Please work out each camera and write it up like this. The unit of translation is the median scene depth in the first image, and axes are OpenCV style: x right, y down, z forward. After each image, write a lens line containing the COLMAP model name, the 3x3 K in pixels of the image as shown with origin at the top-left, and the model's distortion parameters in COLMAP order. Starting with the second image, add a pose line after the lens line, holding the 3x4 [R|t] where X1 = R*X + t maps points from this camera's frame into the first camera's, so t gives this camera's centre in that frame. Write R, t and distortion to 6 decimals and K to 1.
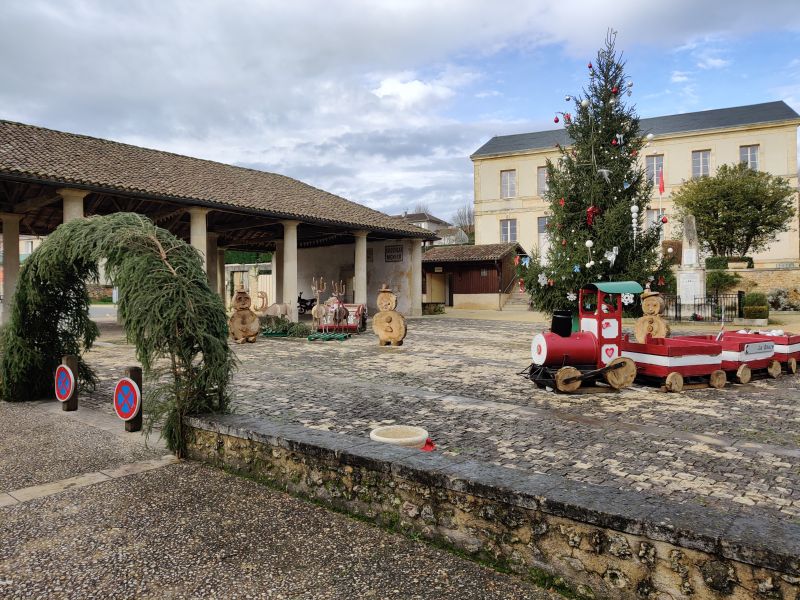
lens RADIAL K [[612.9, 0, 394.7], [0, 612.9, 296.2], [0, 0, 1]] dist [0.045738, -0.039200]
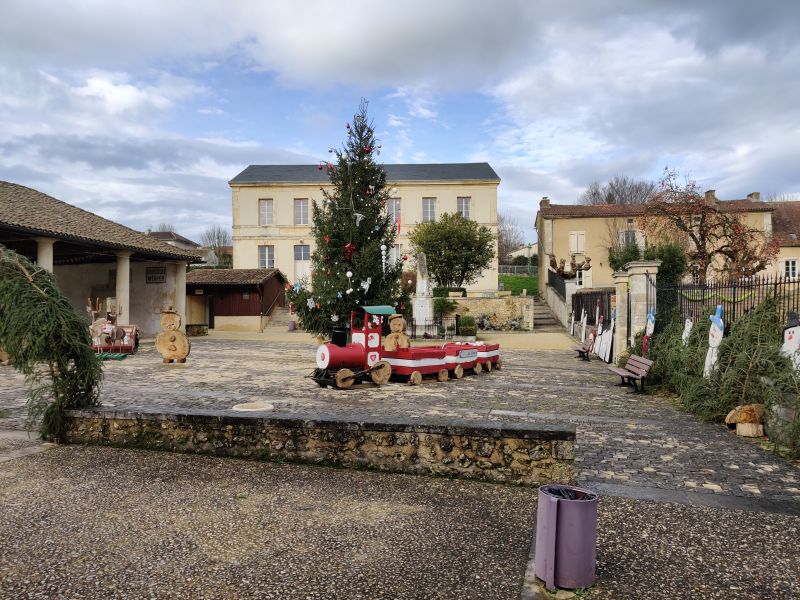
lens RADIAL K [[612.9, 0, 400.8], [0, 612.9, 300.8], [0, 0, 1]] dist [0.045738, -0.039200]
pose [[0.914593, 0.015694, 0.404070, -0.088442], [-0.003294, 0.999503, -0.031365, 0.005048], [-0.404361, 0.027356, 0.914190, -0.161417]]
